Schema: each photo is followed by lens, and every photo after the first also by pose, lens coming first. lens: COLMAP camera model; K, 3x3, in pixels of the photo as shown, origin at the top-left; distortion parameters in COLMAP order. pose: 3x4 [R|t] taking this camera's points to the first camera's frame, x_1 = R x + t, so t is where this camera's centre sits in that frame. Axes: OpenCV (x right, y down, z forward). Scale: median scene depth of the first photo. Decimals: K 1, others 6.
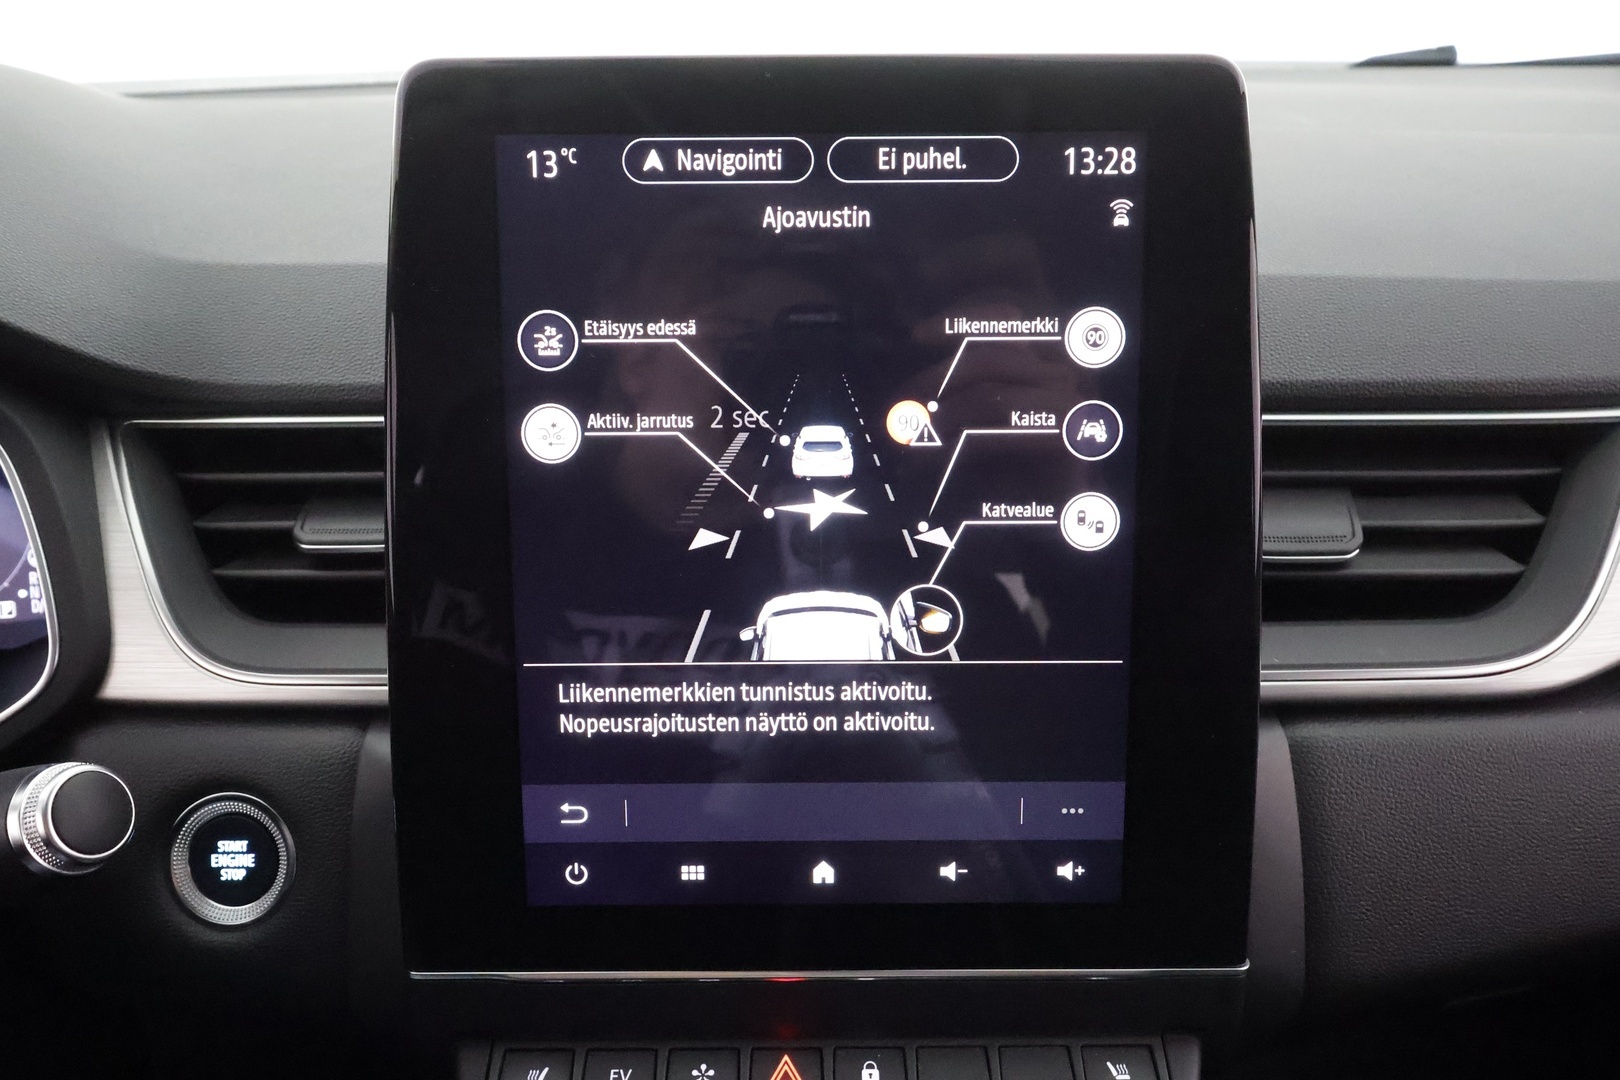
lens RADIAL K [[1232.1, 0, 814.1], [0, 1232.1, 536.8], [0, 0, 1]] dist [-0.003677, 0.003233]
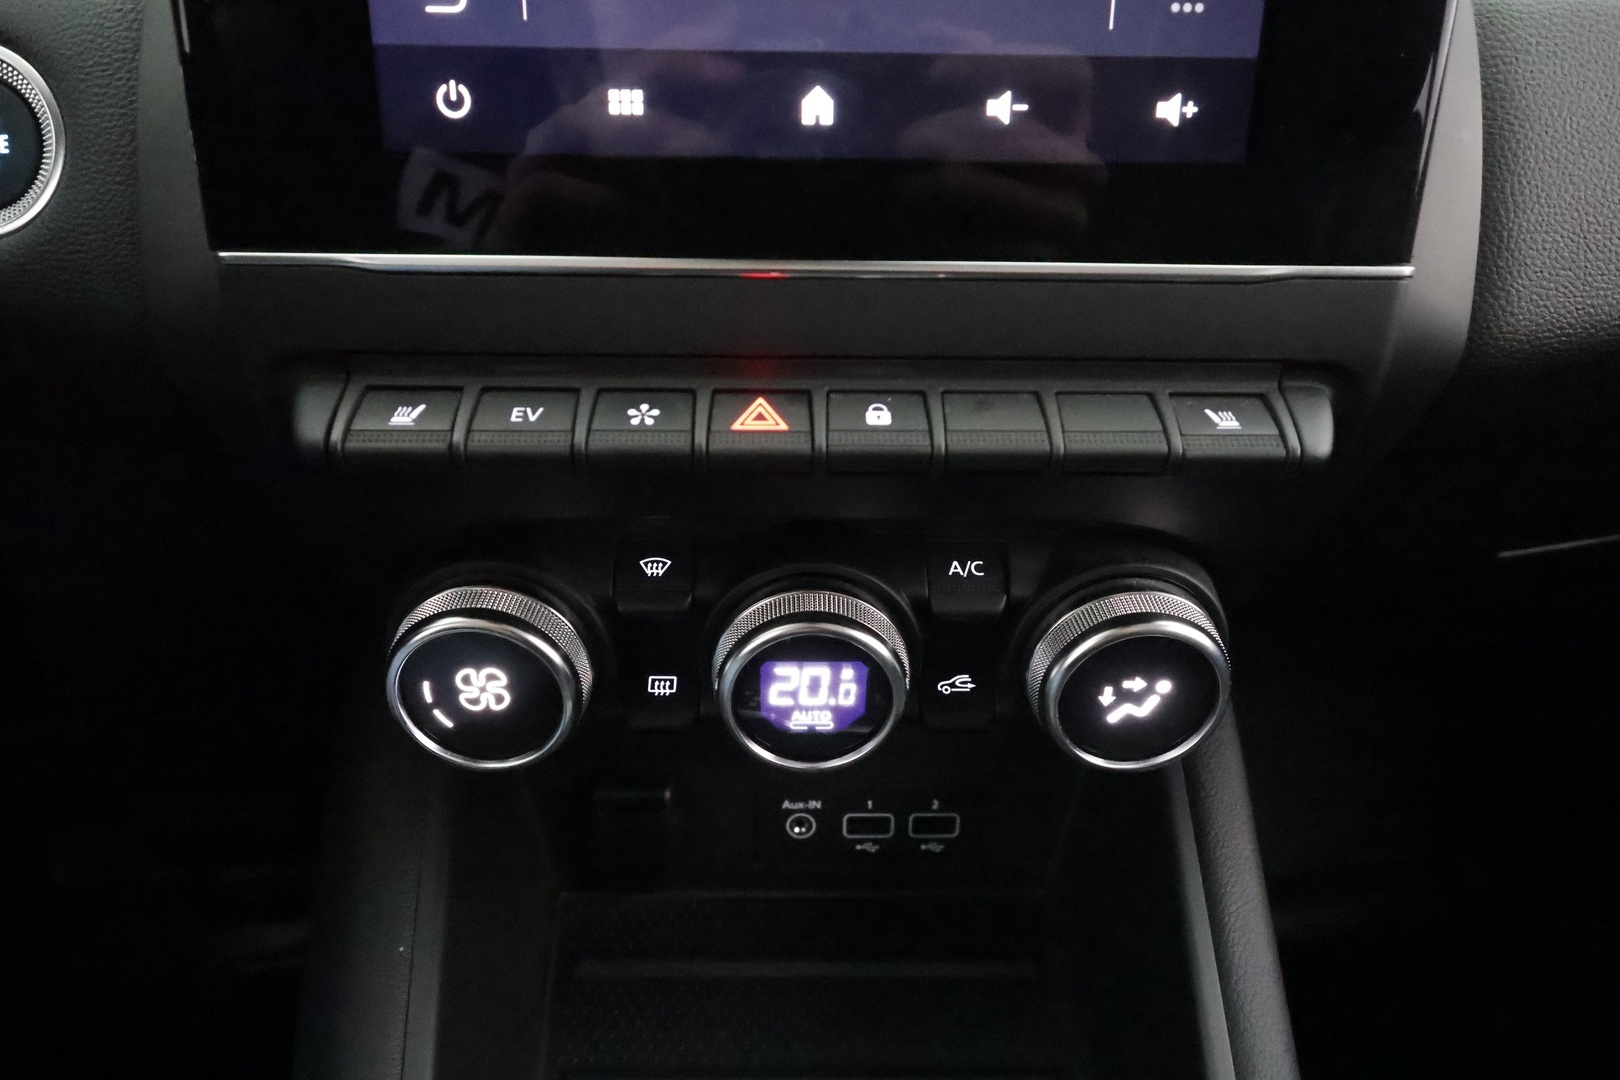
lens RADIAL K [[1047.3, 0, 813.5], [0, 1047.3, 551.2], [0, 0, 1]] dist [0.000509, 0.006129]
pose [[0.999658, 0.011593, 0.023425, -0.005373], [-0.014261, 0.993014, 0.117133, 0.449257], [-0.021903, -0.117427, 0.992840, 0.393093]]
